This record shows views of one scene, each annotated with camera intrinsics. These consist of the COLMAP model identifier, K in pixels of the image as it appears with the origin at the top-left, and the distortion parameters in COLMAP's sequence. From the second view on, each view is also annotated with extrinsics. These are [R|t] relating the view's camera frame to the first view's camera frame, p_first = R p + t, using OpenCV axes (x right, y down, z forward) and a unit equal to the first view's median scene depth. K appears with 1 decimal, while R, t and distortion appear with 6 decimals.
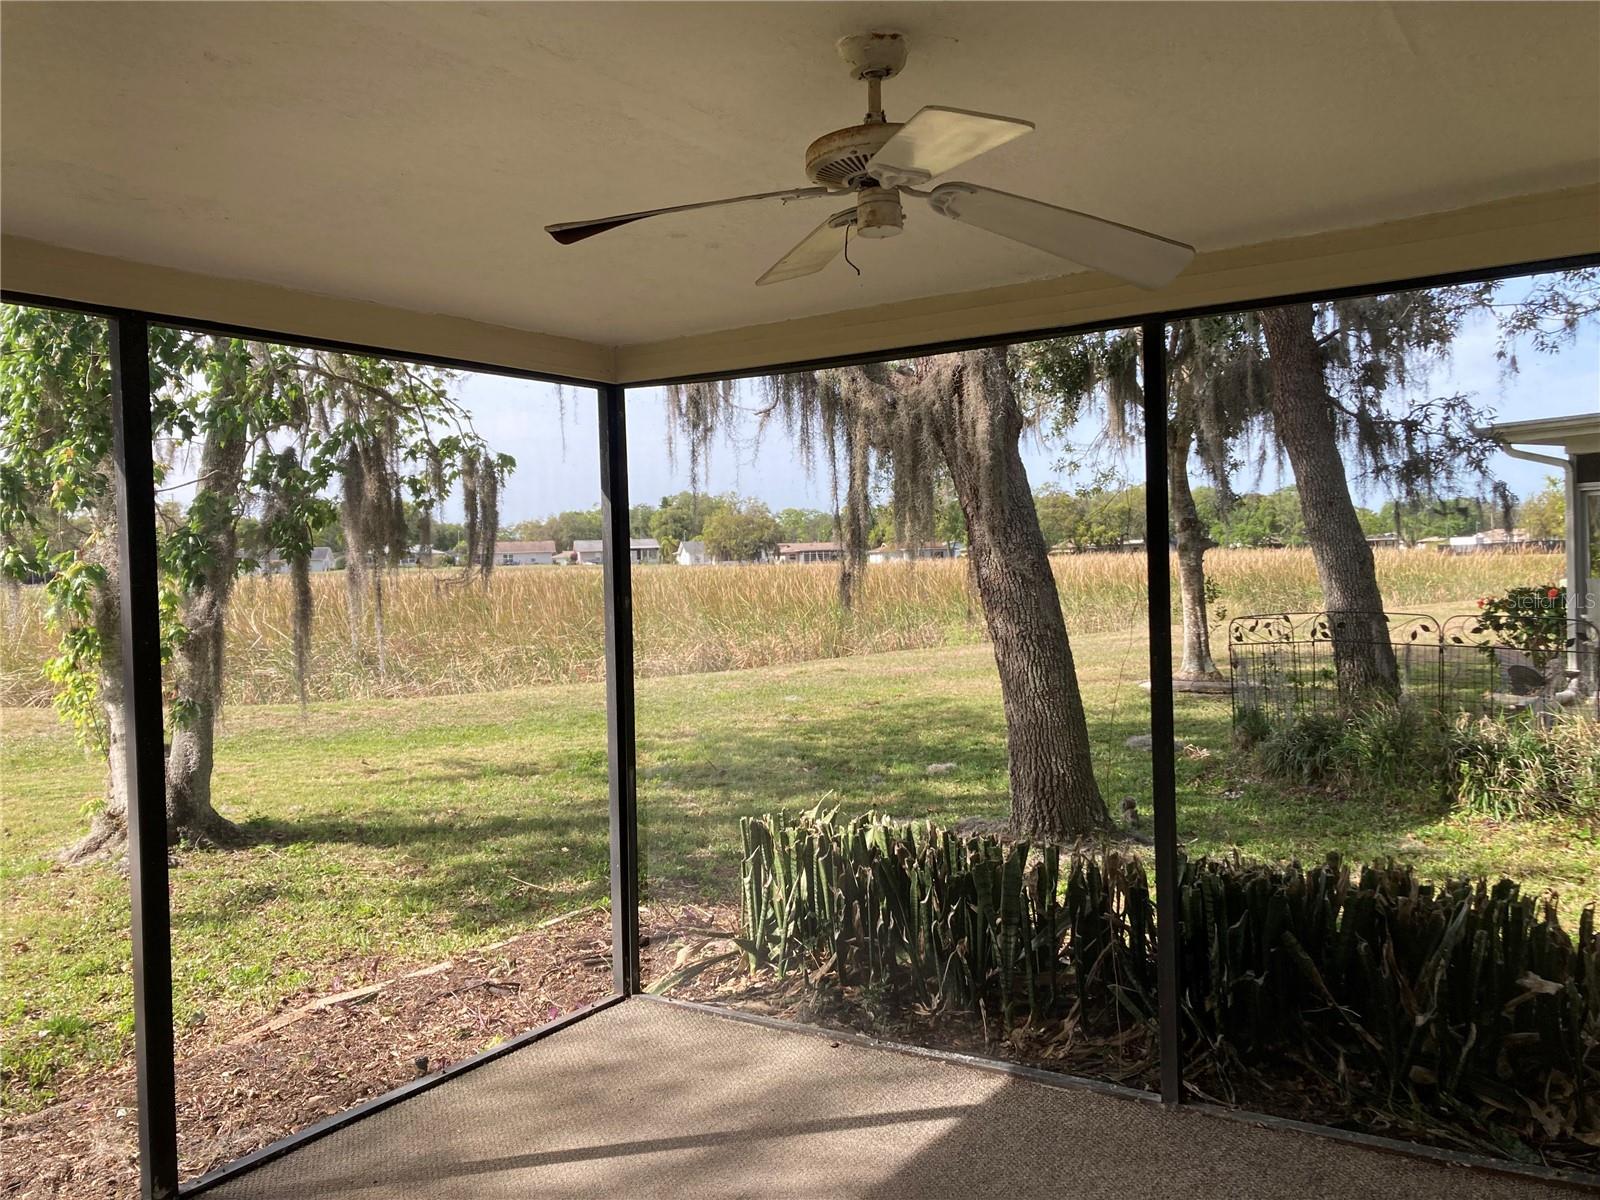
lens RADIAL K [[1305.9, 0, 790.4], [0, 1305.9, 596.5], [0, 0, 1]] dist [0.045428, -0.052623]
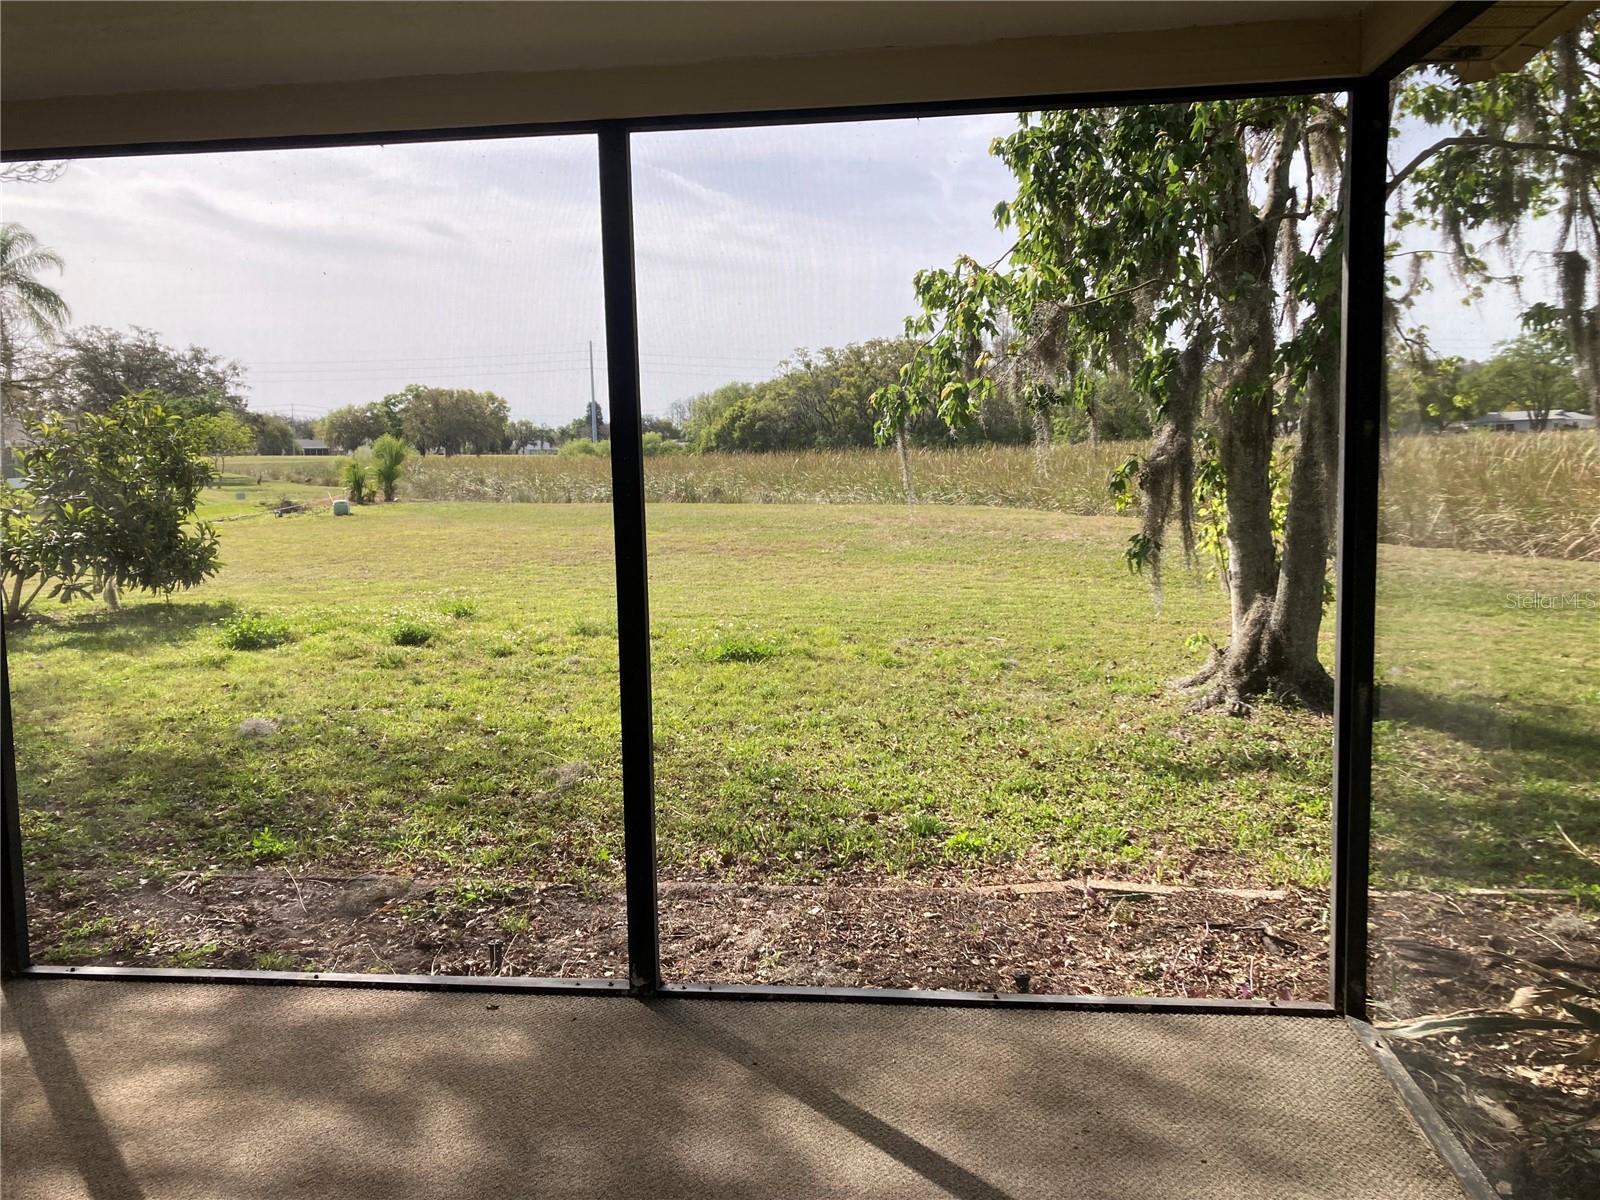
lens RADIAL K [[1305.9, 0, 819.5], [0, 1305.9, 657.6], [0, 0, 1]] dist [0.045428, -0.052623]
pose [[0.458518, 0.162238, -0.873751, 0.160491], [-0.016863, 0.984606, 0.173973, 0.003738], [0.888525, -0.065036, 0.454195, 0.230649]]
